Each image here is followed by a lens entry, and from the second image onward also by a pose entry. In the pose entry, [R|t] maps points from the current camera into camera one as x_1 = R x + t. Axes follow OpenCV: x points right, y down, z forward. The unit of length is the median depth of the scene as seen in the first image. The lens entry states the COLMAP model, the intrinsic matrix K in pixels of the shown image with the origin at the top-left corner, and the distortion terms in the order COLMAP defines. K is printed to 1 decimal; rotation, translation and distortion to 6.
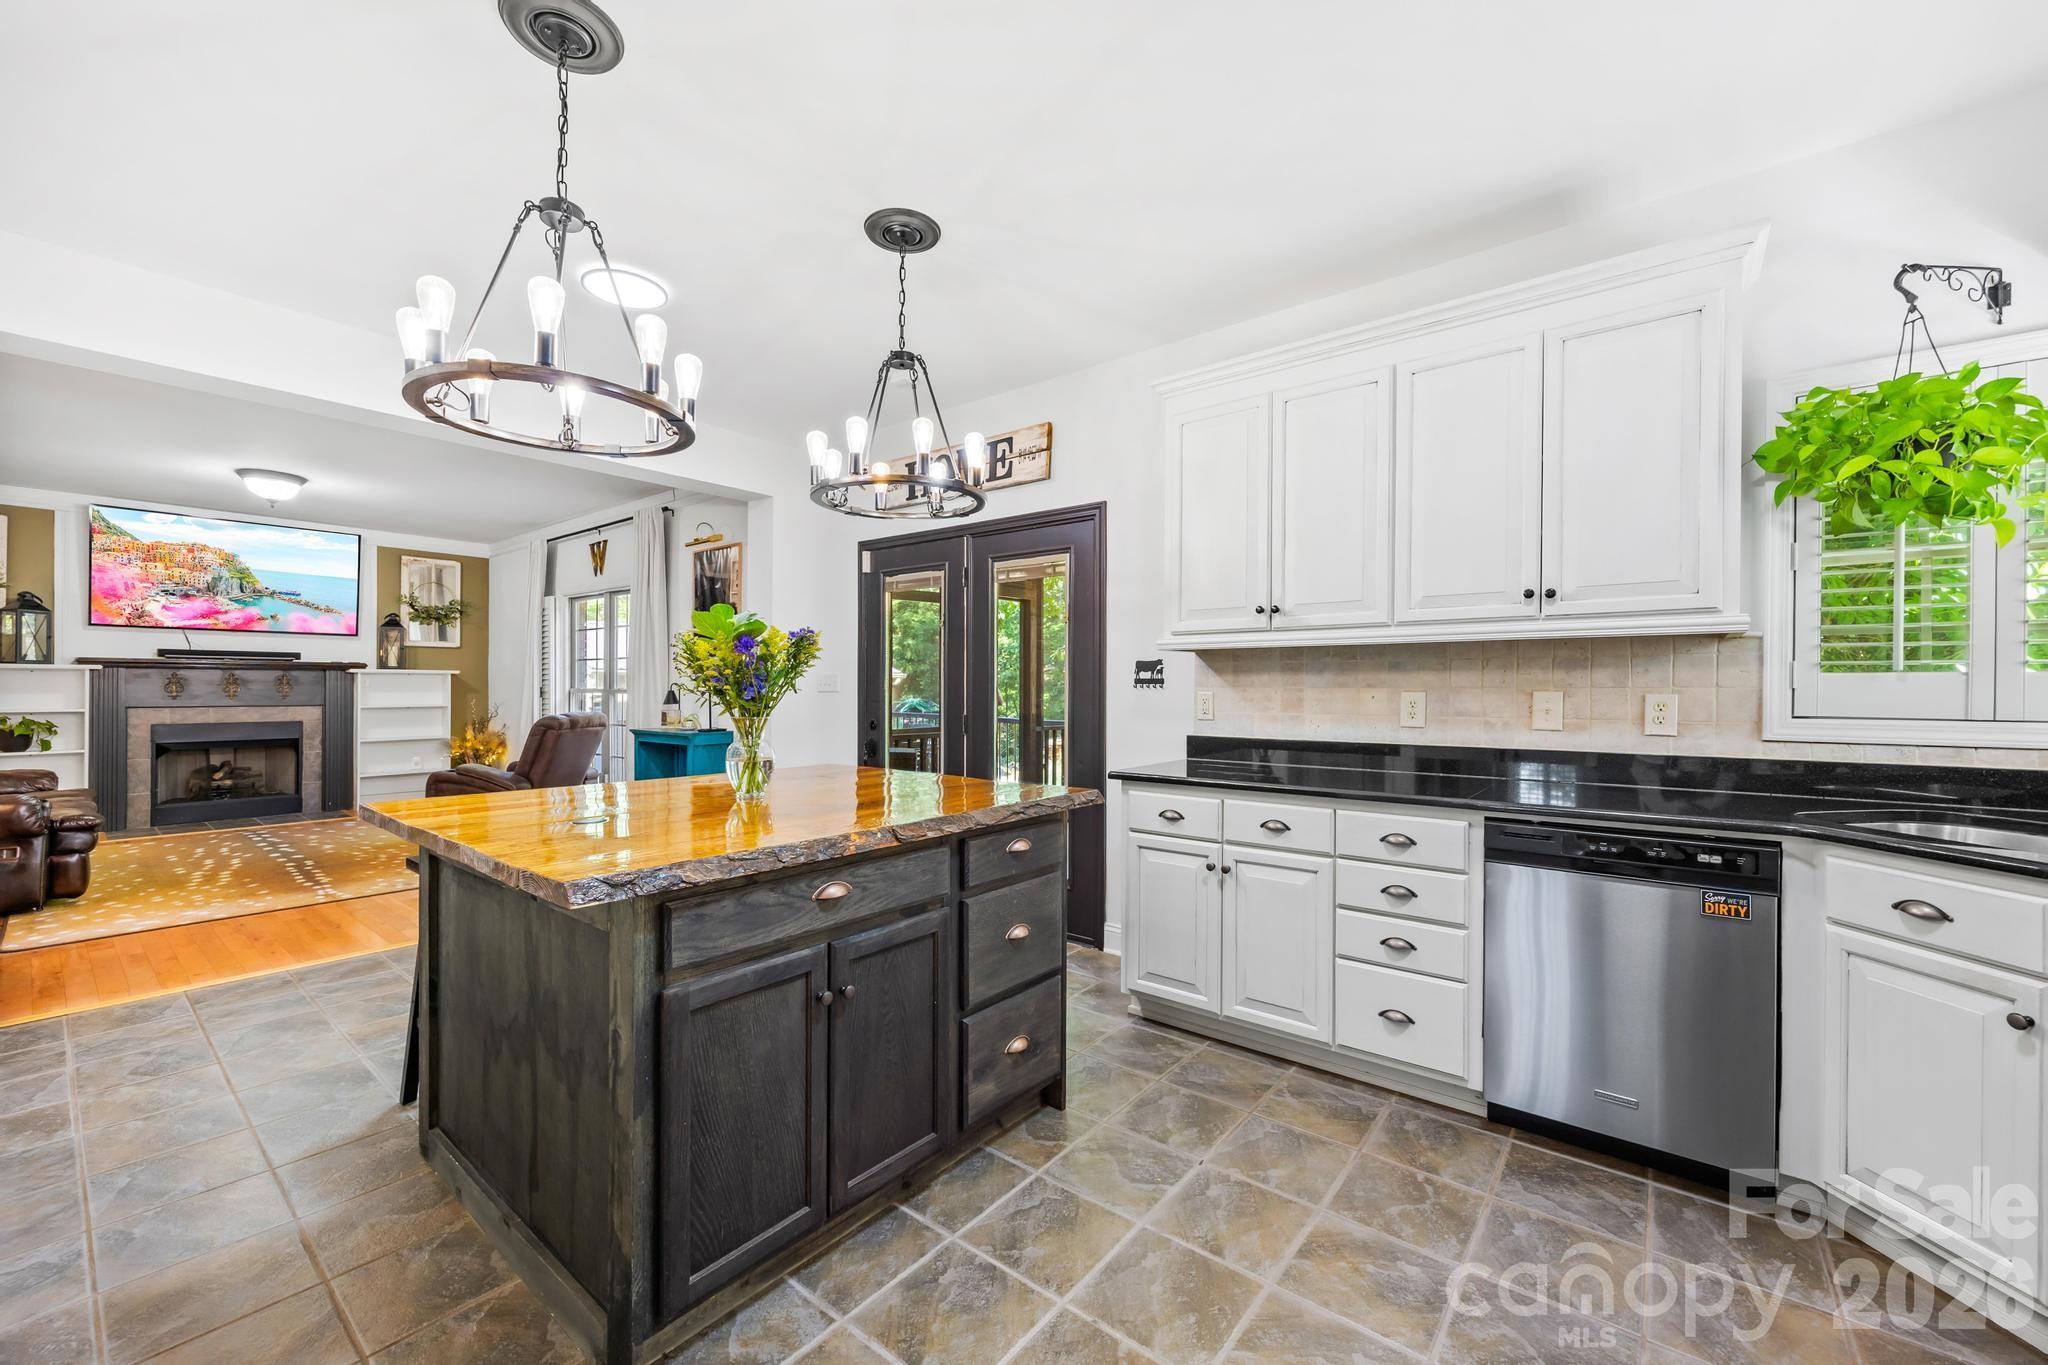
lens RADIAL K [[800.8, 0, 1032.2], [0, 800.8, 686.8], [0, 0, 1]] dist [-0.003825, 0.001080]
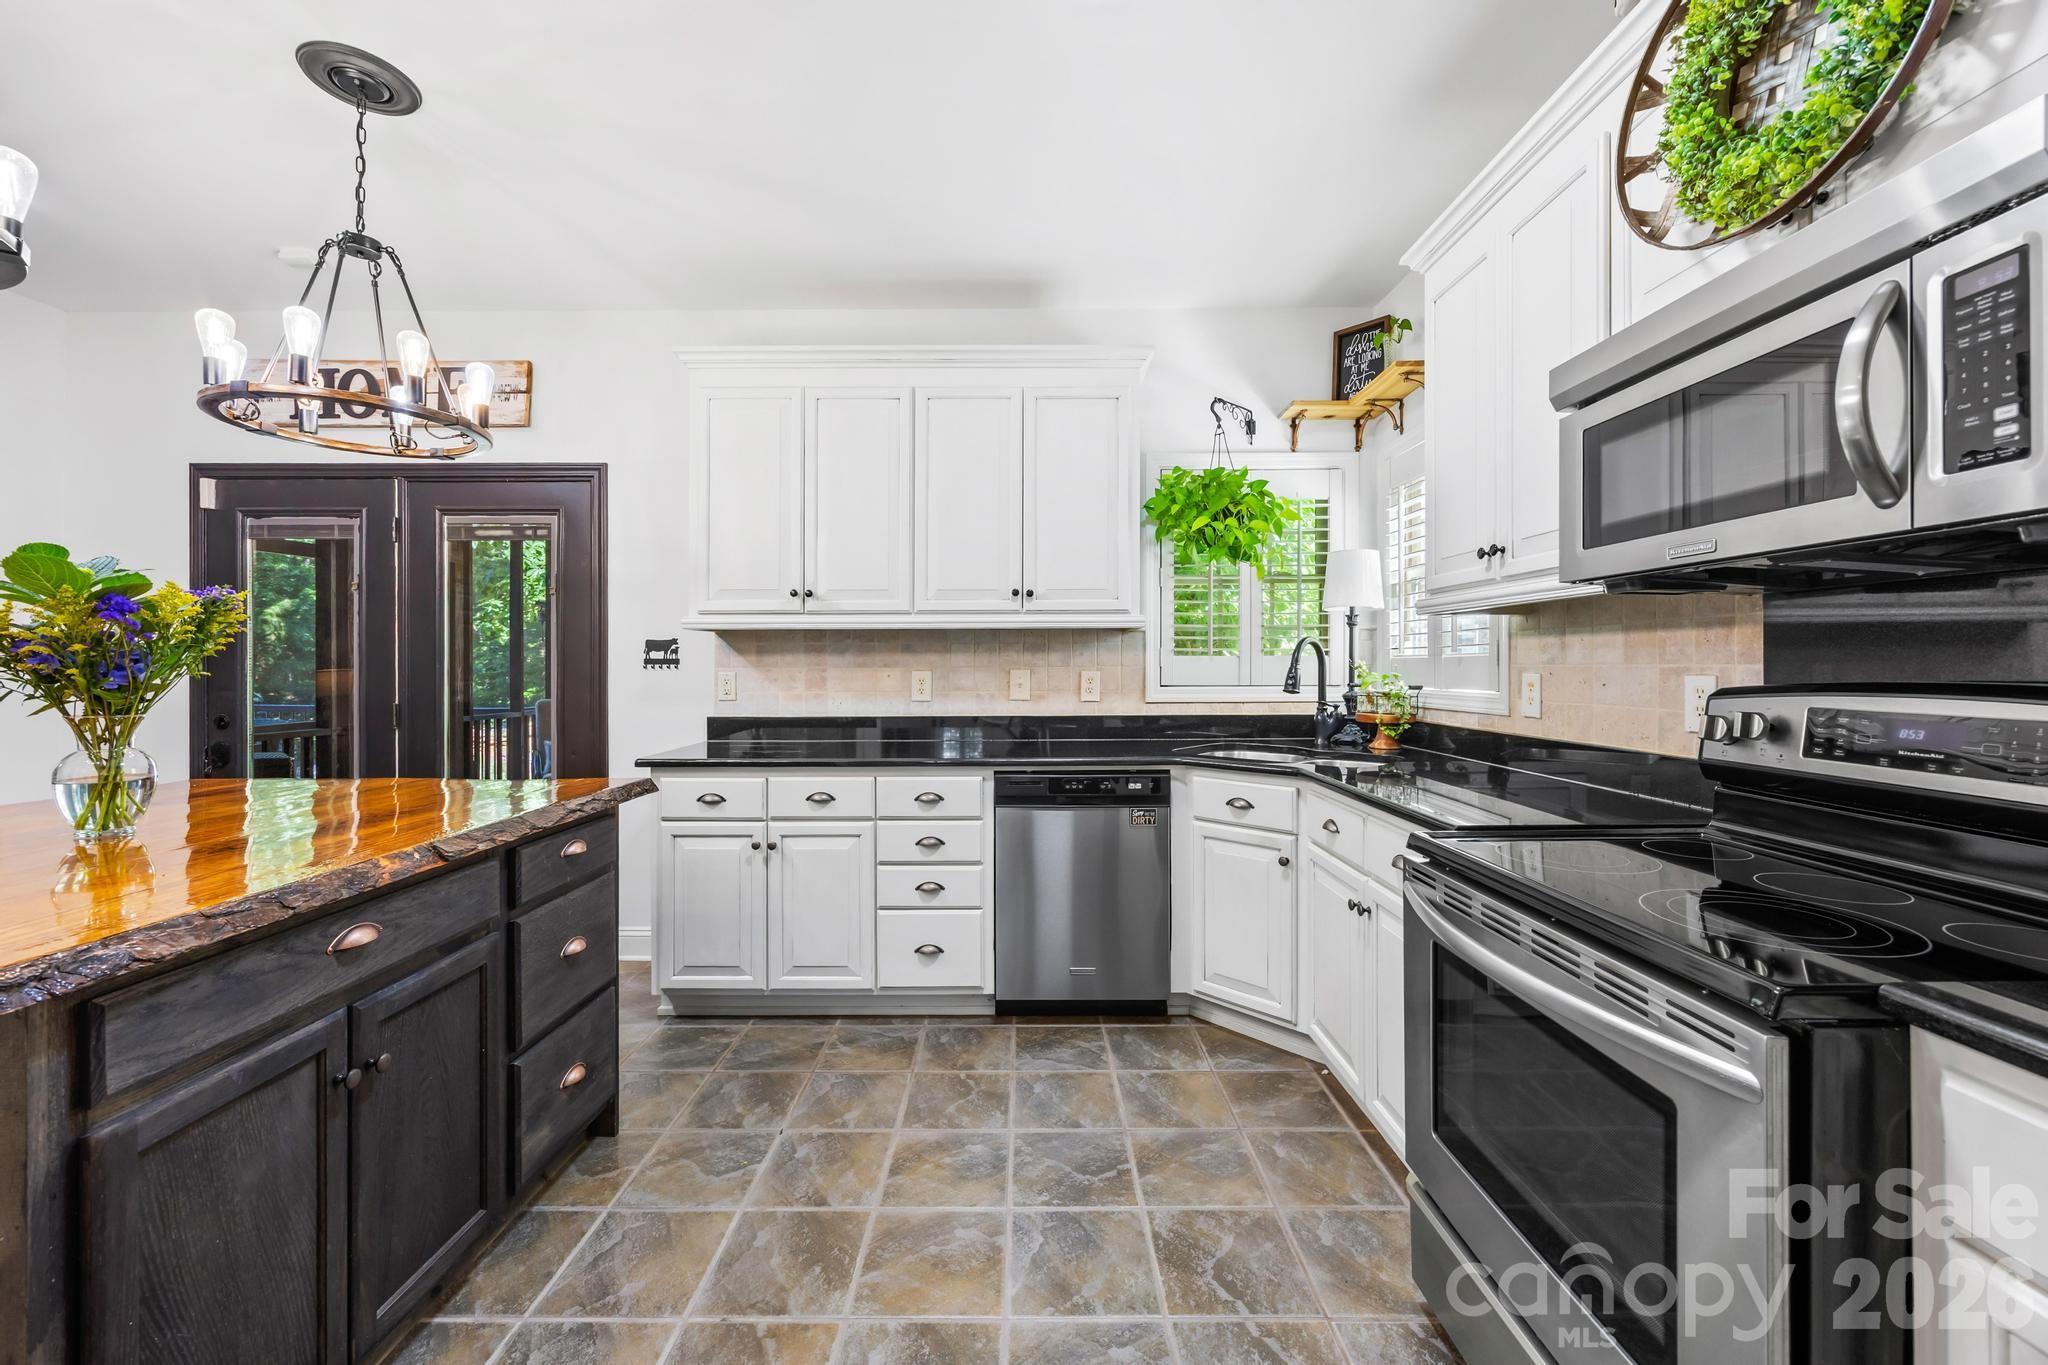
lens RADIAL K [[800.8, 0, 1006.7], [0, 800.8, 662.2], [0, 0, 1]] dist [-0.003825, 0.001080]
pose [[0.785881, -0.000967, 0.618377, -0.171393], [0.004448, 0.999982, -0.004089, -0.000596], [-0.618362, 0.005964, 0.785871, 0.011895]]
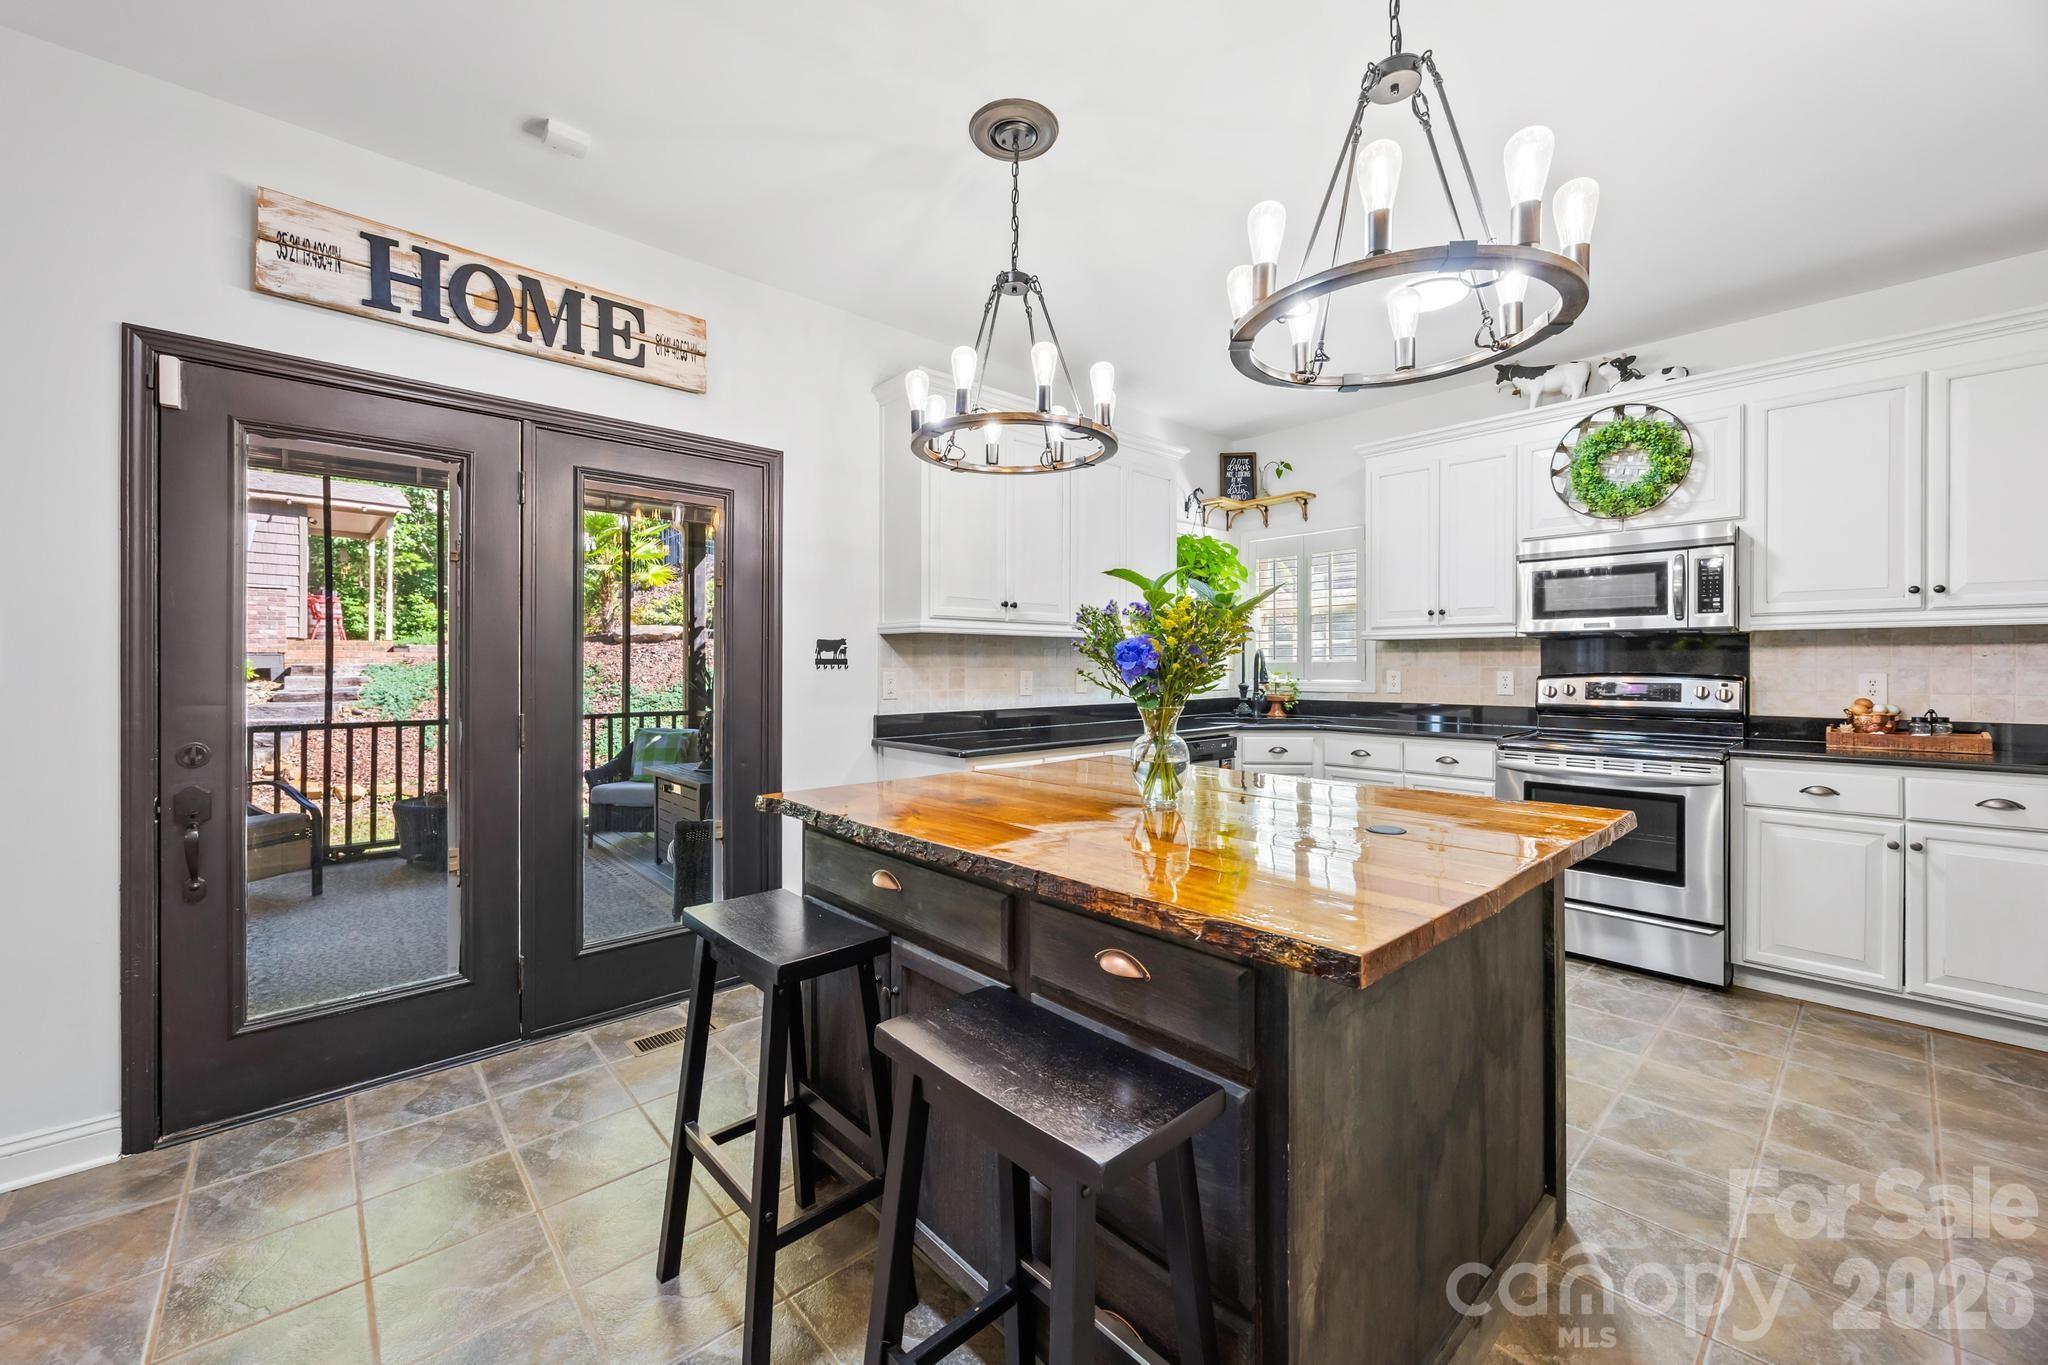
lens RADIAL K [[800.8, 0, 1021.9], [0, 800.8, 671.4], [0, 0, 1]] dist [-0.003825, 0.001080]
pose [[0.160874, -0.007938, 0.986943, -1.083170], [0.001951, 0.999968, 0.007725, -0.003277], [-0.986973, 0.000682, 0.160885, 0.919110]]
